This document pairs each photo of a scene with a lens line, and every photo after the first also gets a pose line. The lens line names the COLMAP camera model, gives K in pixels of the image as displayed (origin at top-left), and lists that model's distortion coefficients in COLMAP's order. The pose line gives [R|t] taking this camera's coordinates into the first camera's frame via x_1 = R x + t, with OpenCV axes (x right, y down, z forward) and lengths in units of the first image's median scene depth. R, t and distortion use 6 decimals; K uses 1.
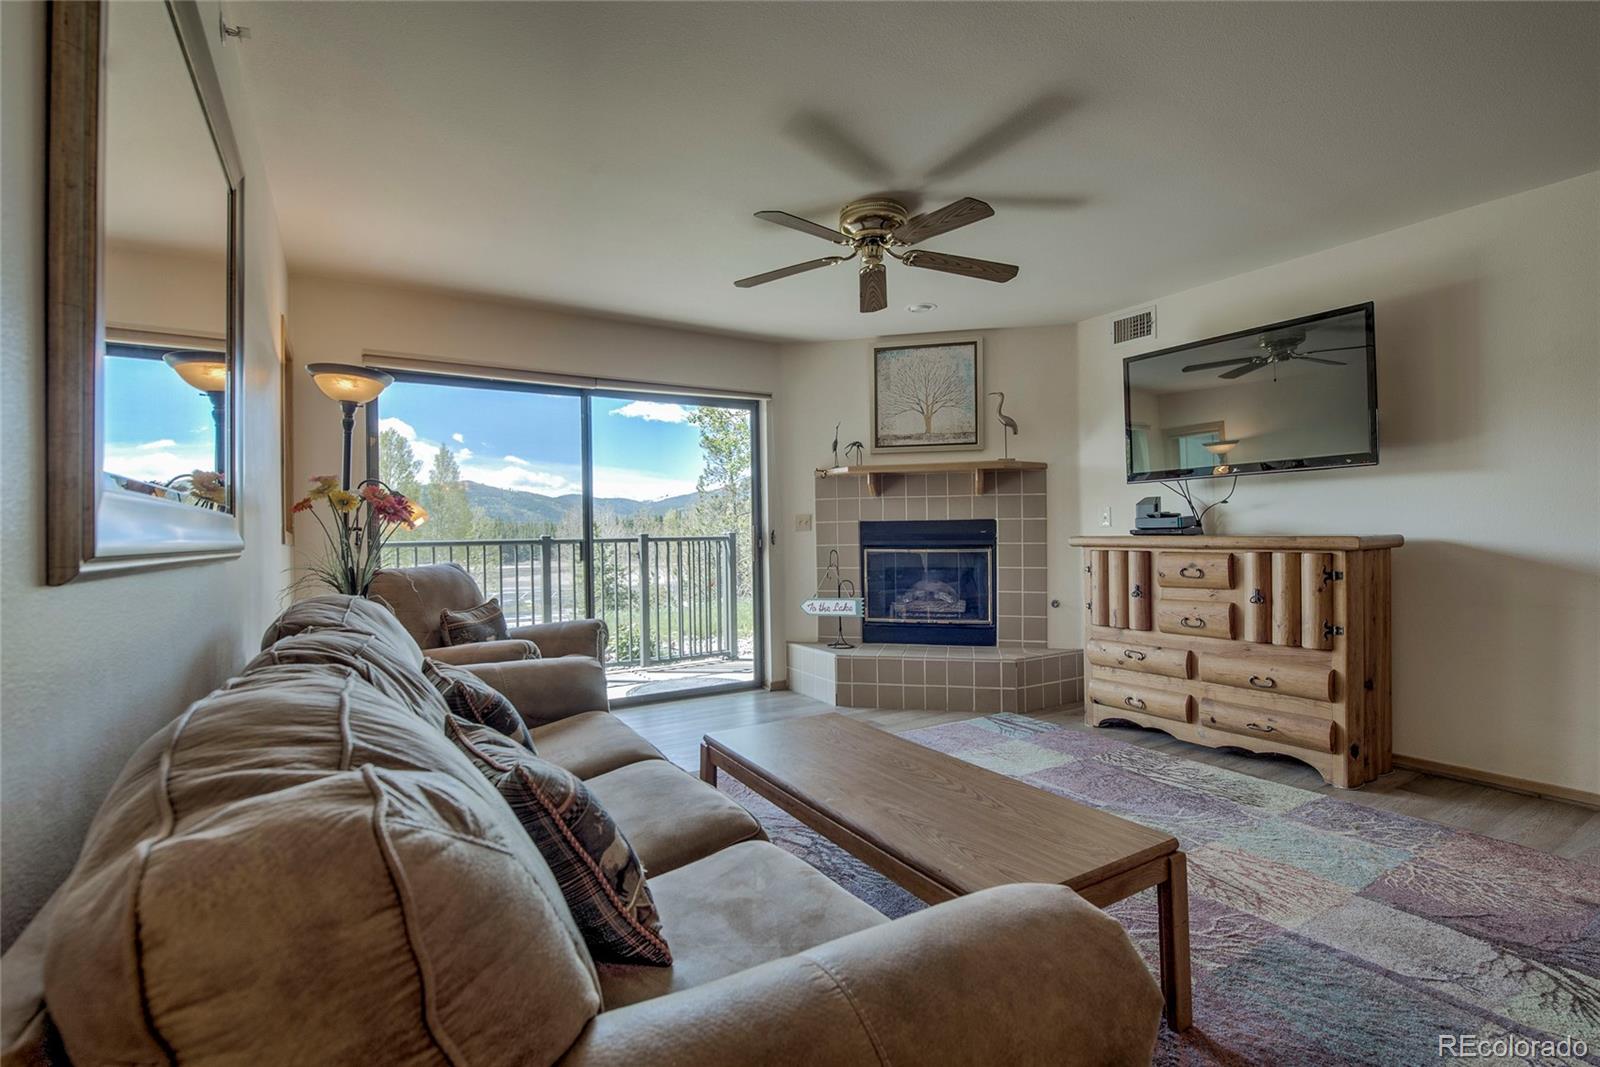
lens RADIAL K [[733.4, 0, 800.0], [0, 733.4, 533.5], [0, 0, 1]] dist [-0.000066, -0.000030]
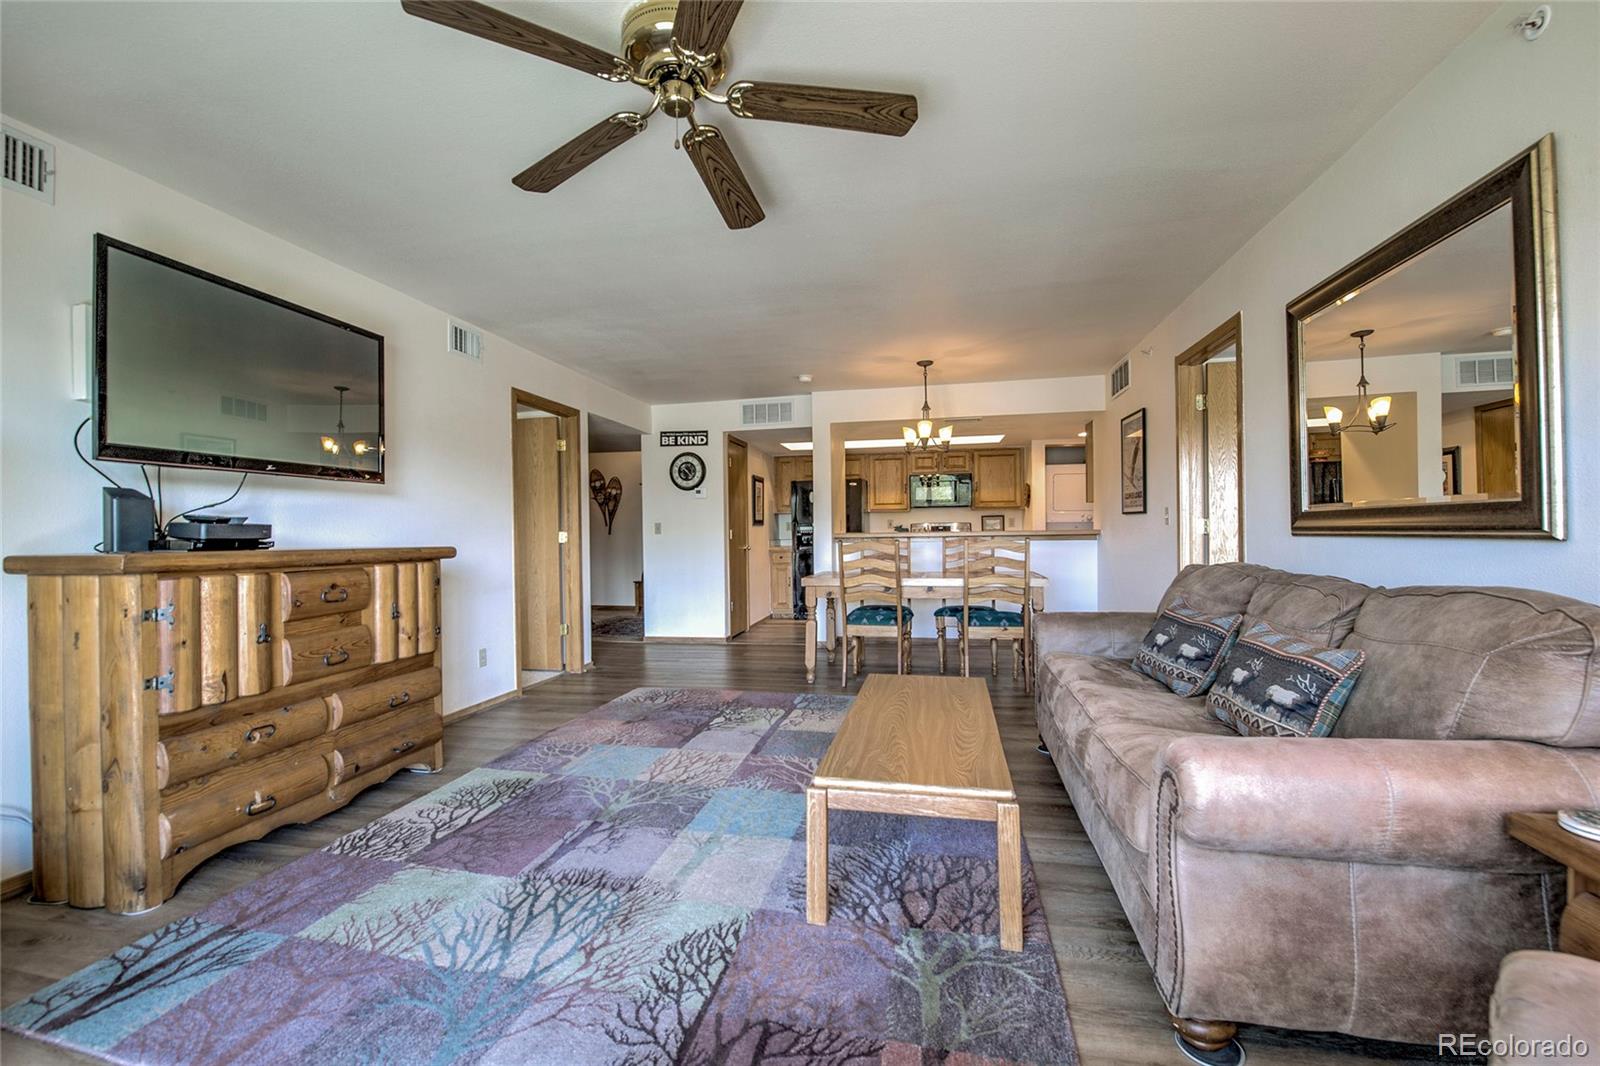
lens RADIAL K [[664.4, 0, 800.0], [0, 664.4, 533.0], [0, 0, 1]] dist [-0.020280, -0.000788]
pose [[-0.730848, 0.024125, 0.682114, -0.340979], [0.022104, 0.999688, -0.011674, 0.006272], [-0.682182, 0.006546, -0.731153, 1.261660]]
